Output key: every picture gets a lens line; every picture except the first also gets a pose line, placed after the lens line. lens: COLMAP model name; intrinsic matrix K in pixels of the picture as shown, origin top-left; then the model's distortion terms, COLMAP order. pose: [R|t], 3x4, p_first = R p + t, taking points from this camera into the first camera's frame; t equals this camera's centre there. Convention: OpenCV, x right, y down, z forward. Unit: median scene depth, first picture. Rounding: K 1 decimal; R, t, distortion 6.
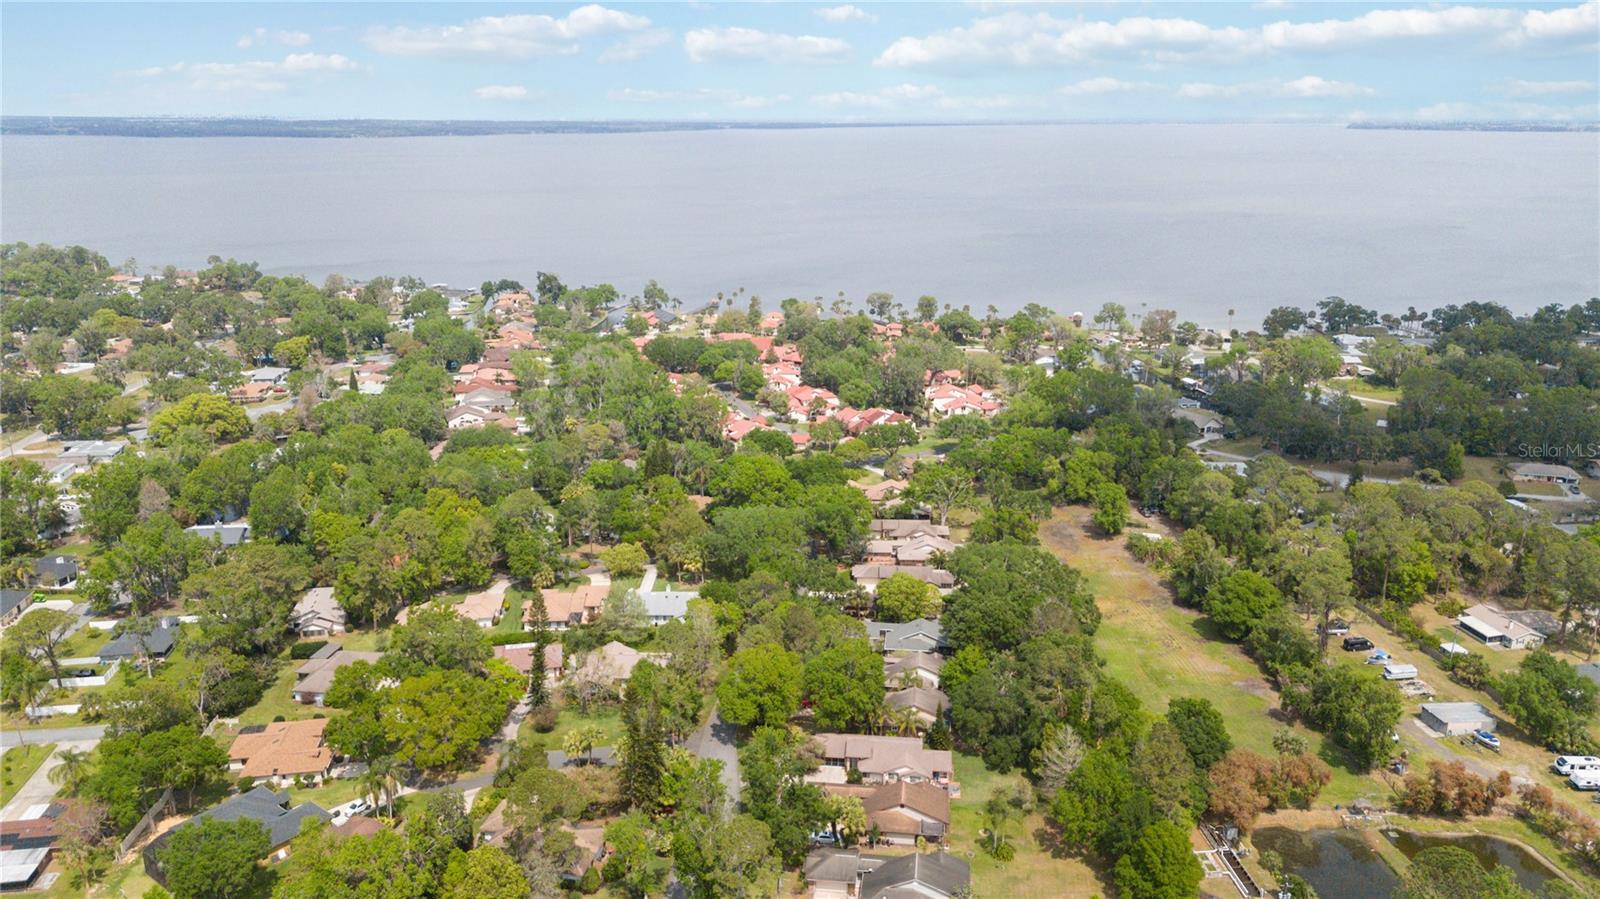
lens RADIAL K [[1149.9, 0, 803.3], [0, 1149.9, 441.6], [0, 0, 1]] dist [0.074096, 0.002054]
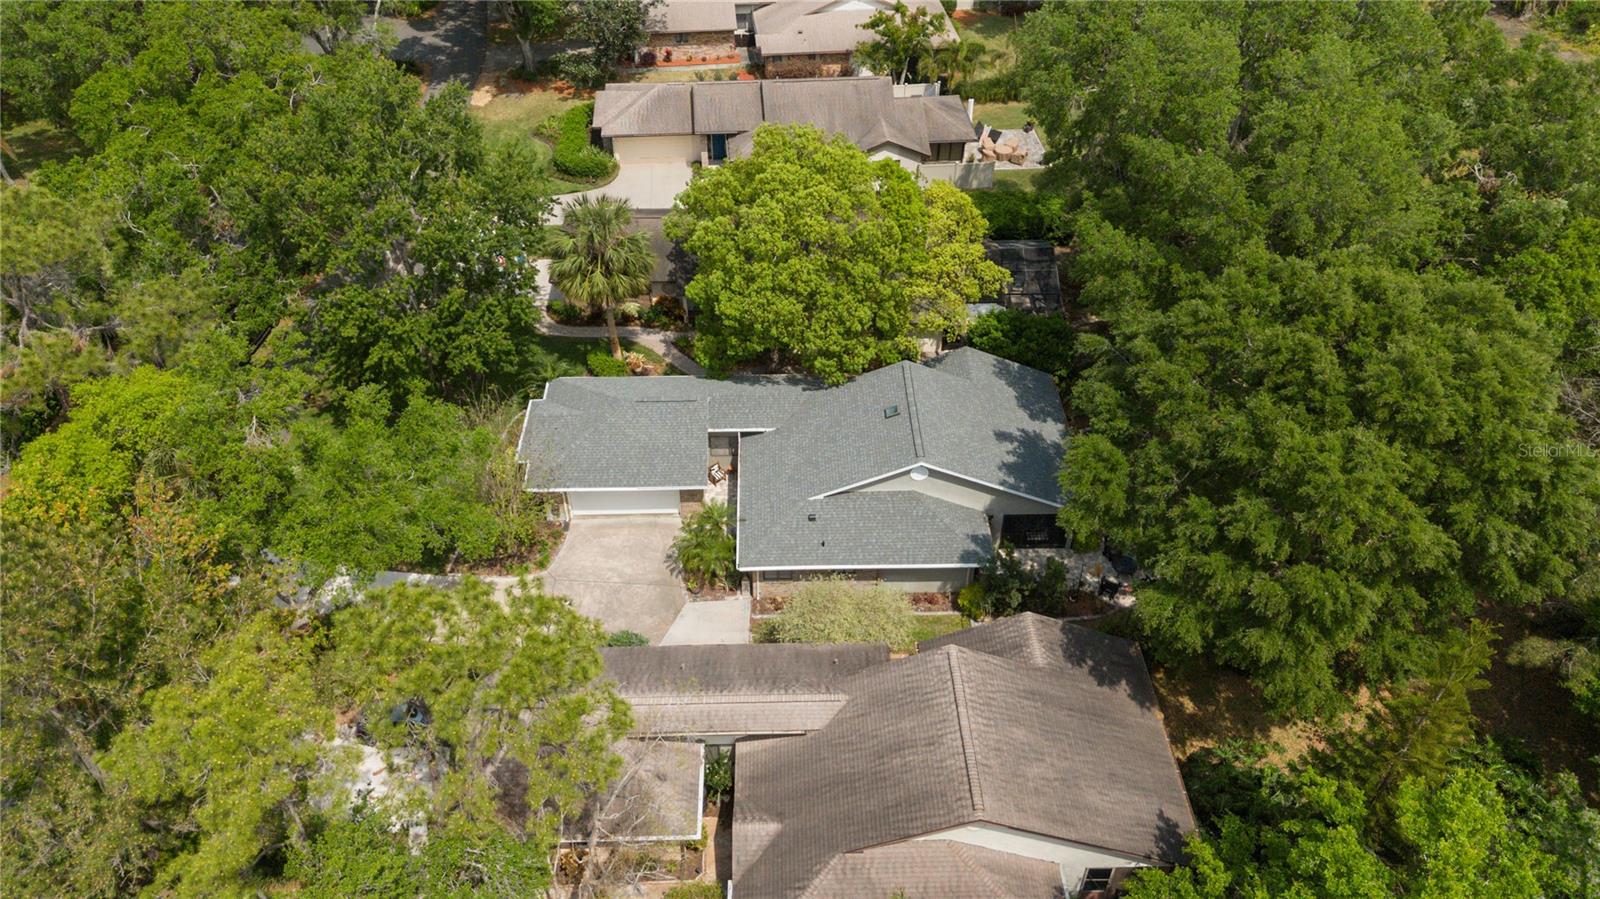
lens RADIAL K [[1149.9, 0, 795.1], [0, 1149.9, 453.1], [0, 0, 1]] dist [0.074096, 0.002054]
pose [[0.989834, -0.091756, 0.108670, 0.051639], [0.035775, 0.900124, 0.434162, 0.067785], [-0.137653, -0.425861, 0.894256, 0.709362]]
